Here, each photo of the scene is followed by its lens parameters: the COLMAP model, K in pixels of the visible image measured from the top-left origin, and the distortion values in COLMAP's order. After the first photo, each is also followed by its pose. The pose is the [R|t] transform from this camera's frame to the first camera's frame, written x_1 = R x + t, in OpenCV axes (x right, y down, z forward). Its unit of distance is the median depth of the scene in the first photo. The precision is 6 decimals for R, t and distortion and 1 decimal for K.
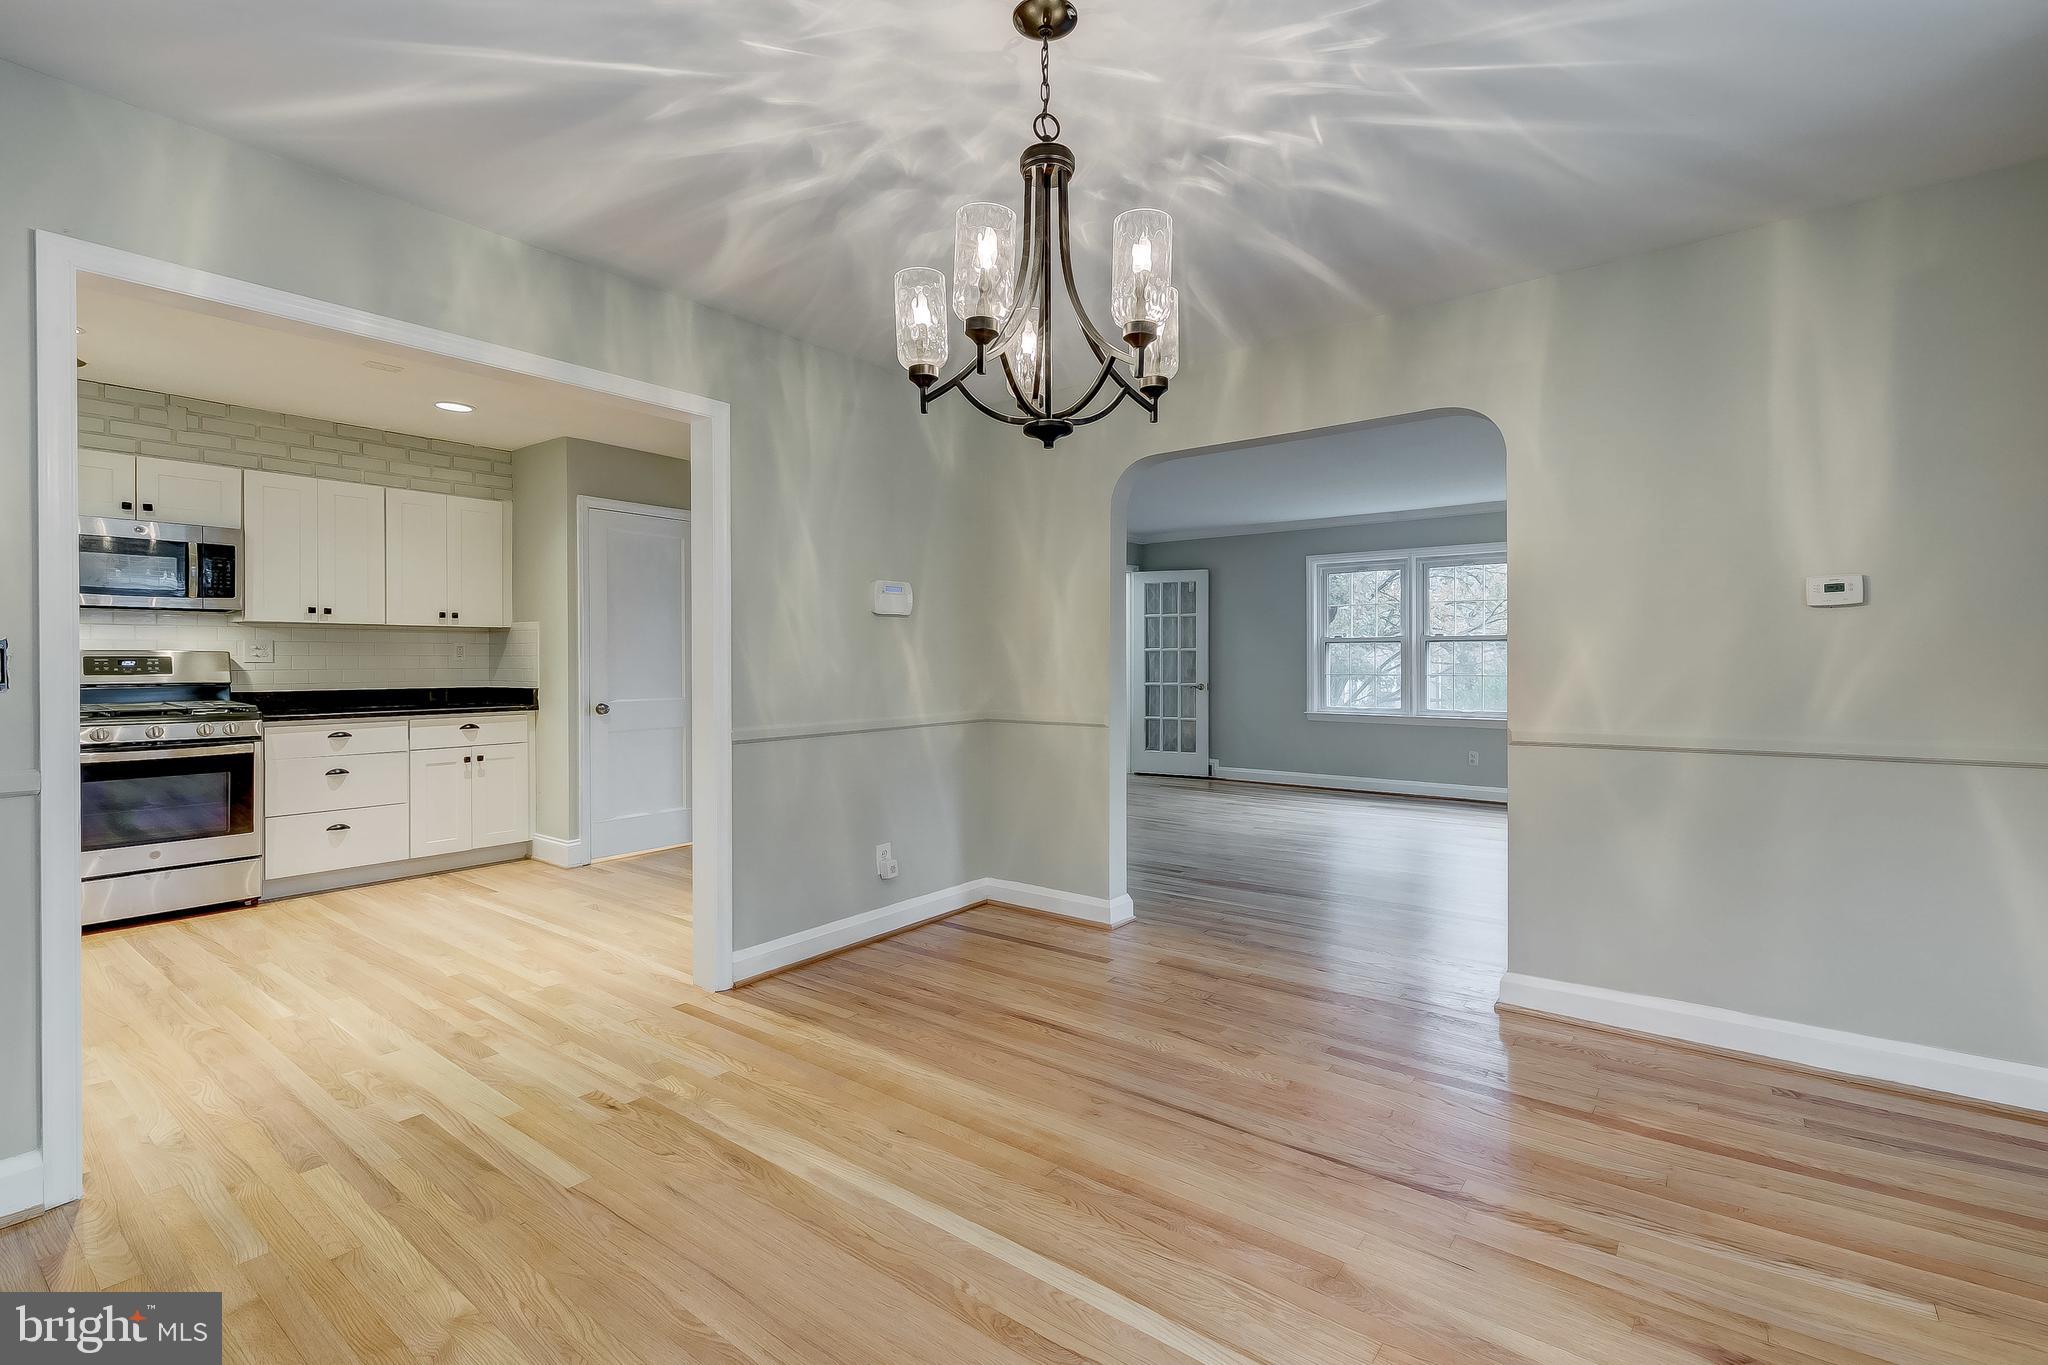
lens RADIAL K [[922.6, 0, 1038.3], [0, 922.6, 667.0], [0, 0, 1]] dist [0.004000, 0.000053]
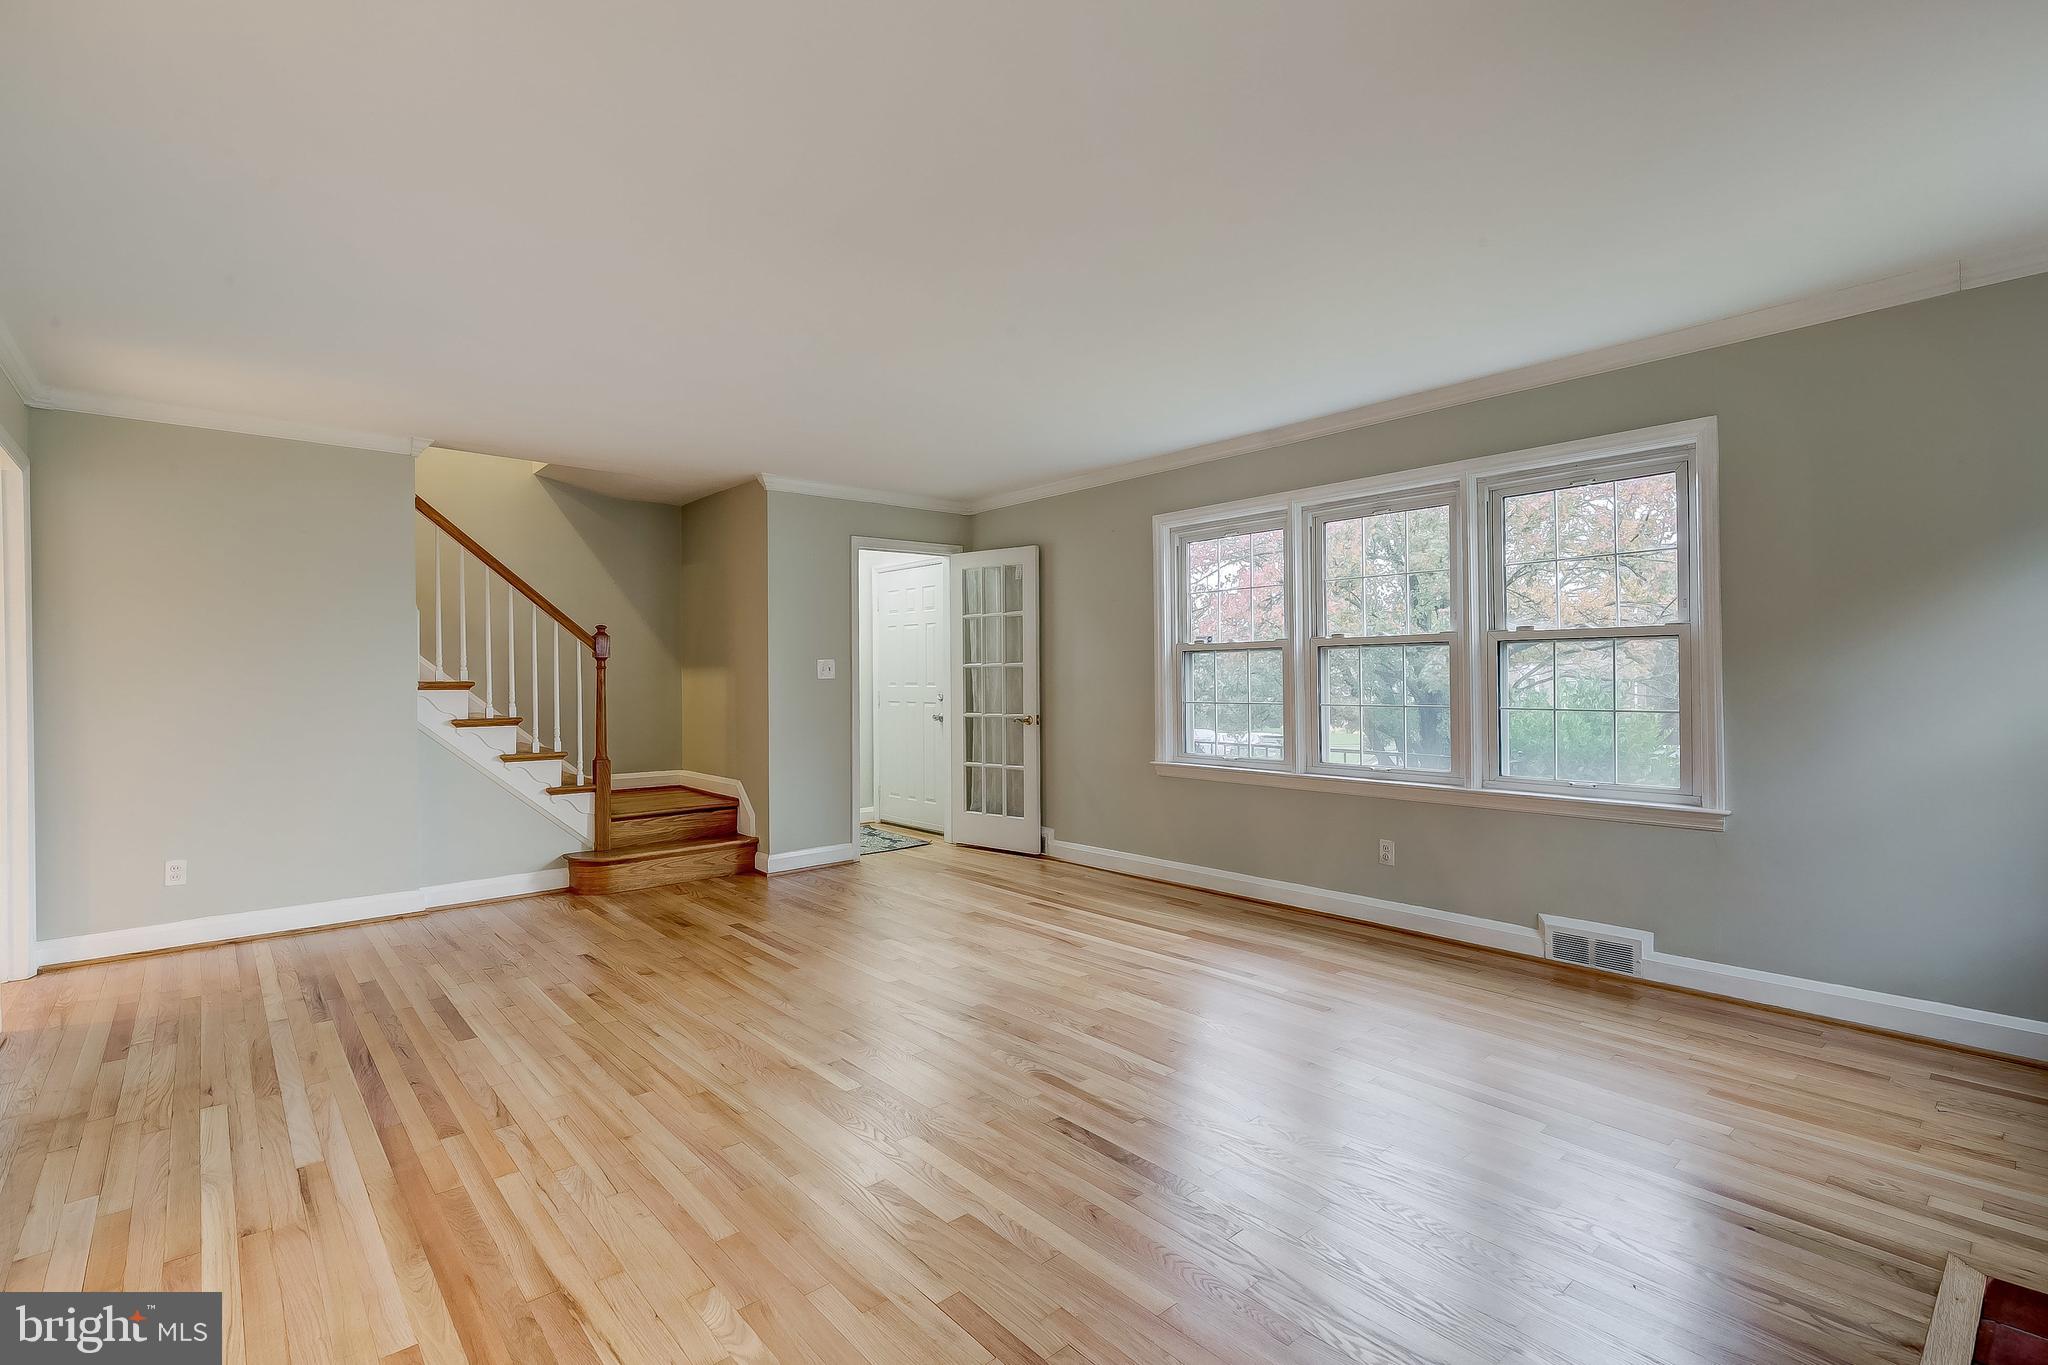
lens RADIAL K [[922.6, 0, 1009.5], [0, 922.6, 677.6], [0, 0, 1]] dist [0.004000, 0.000053]
pose [[0.977422, -0.006458, -0.211199, 0.588847], [0.005274, 0.999967, -0.006167, -0.010798], [0.211232, 0.004914, 0.977424, 0.653405]]
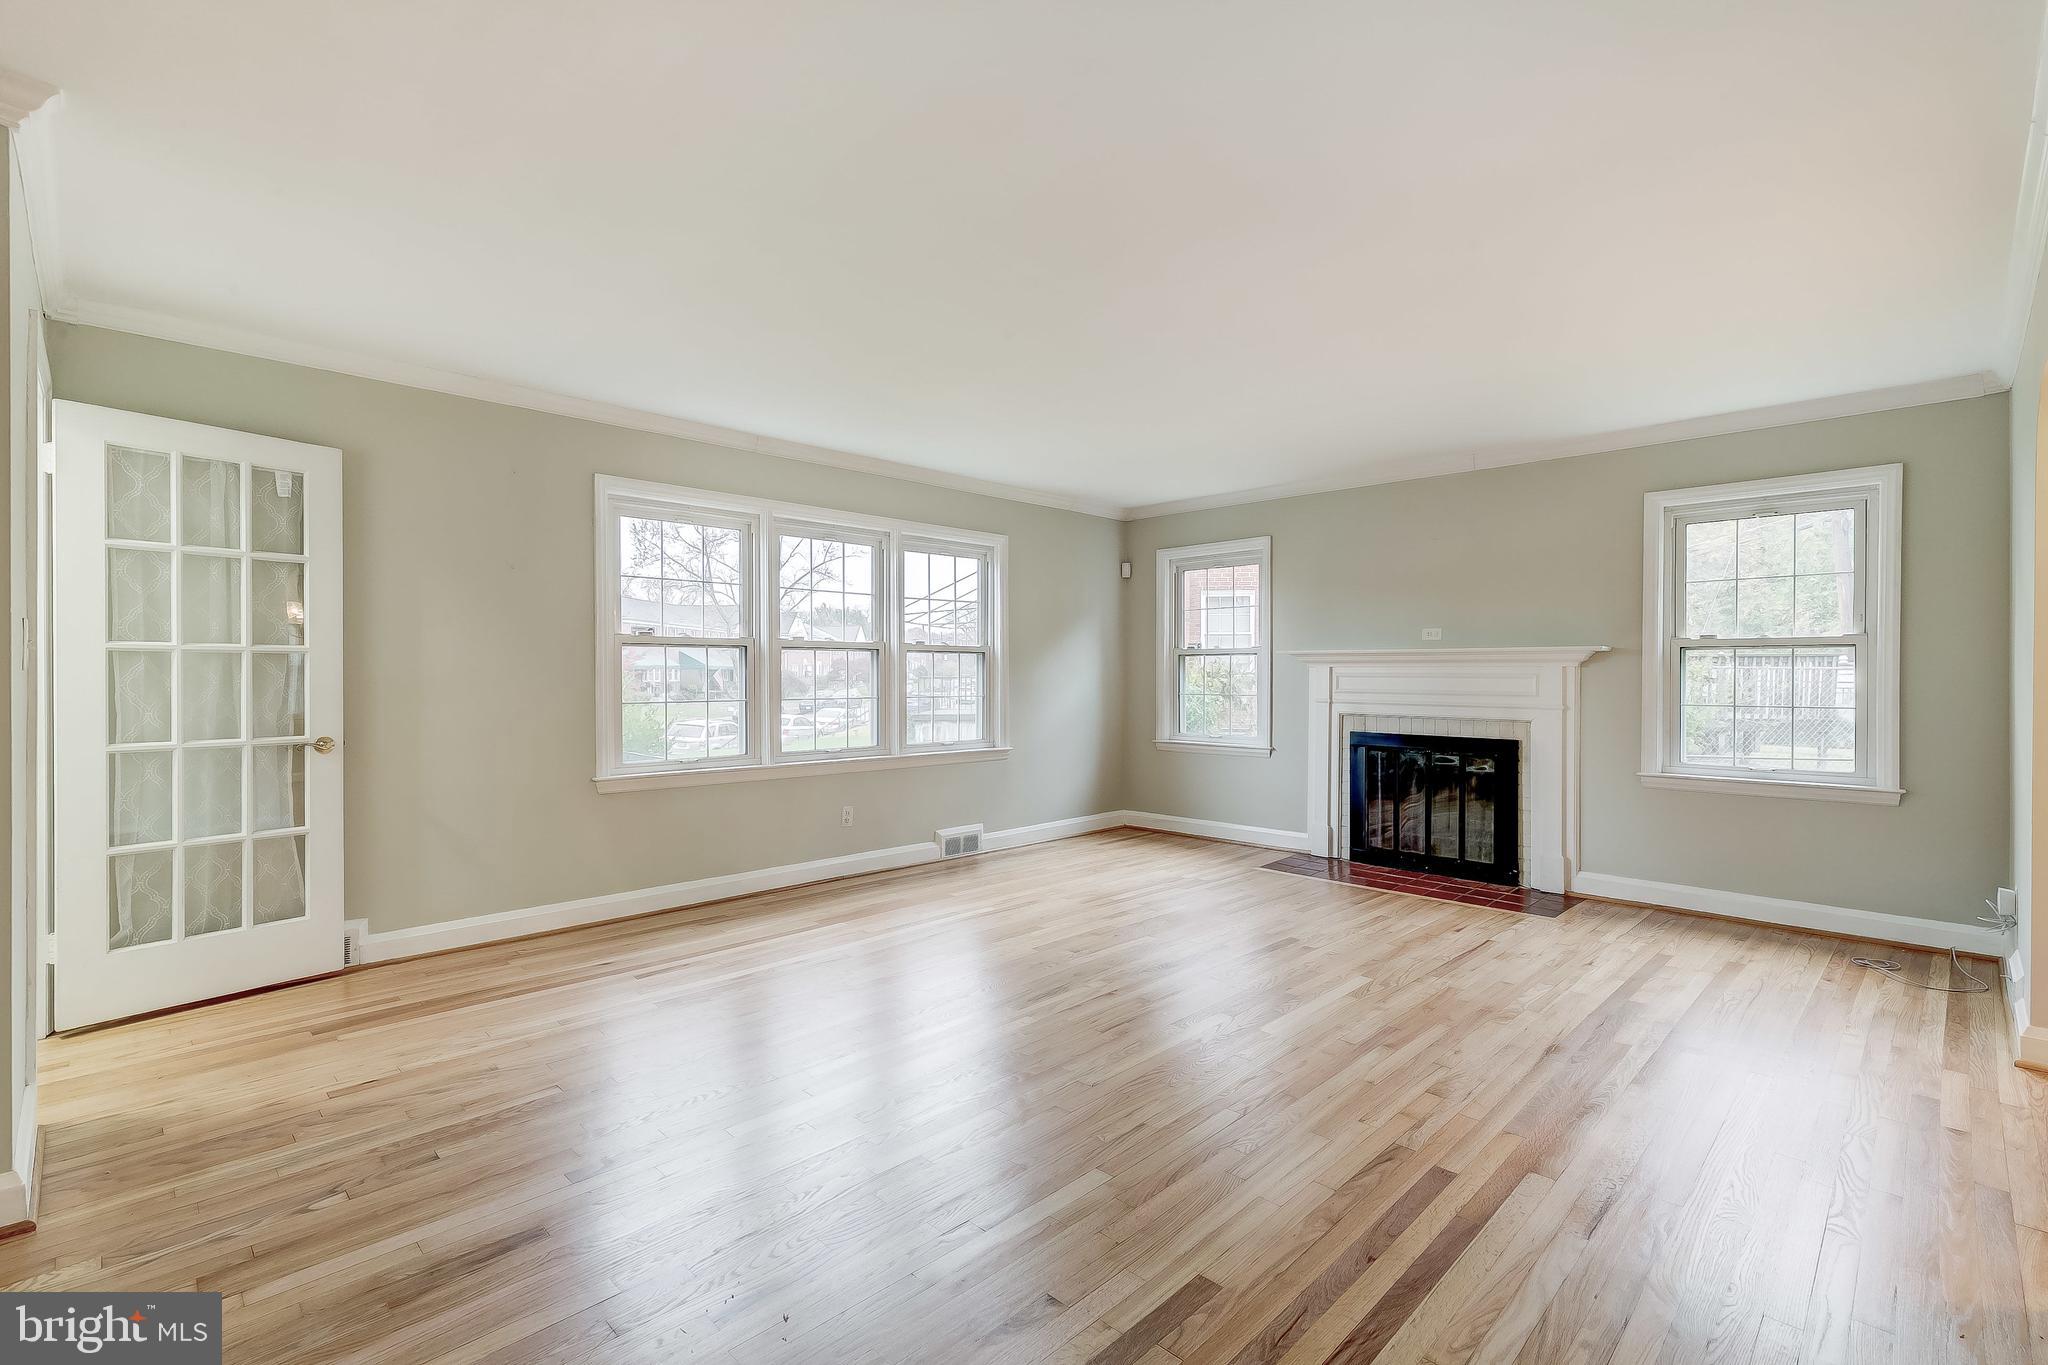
lens RADIAL K [[922.6, 0, 1040.2], [0, 922.6, 676.2], [0, 0, 1]] dist [0.004000, 0.000053]
pose [[0.135866, 0.000454, 0.990727, -0.334120], [0.006181, 0.999980, -0.001305, -0.010287], [-0.990708, 0.006301, 0.135861, 1.242764]]
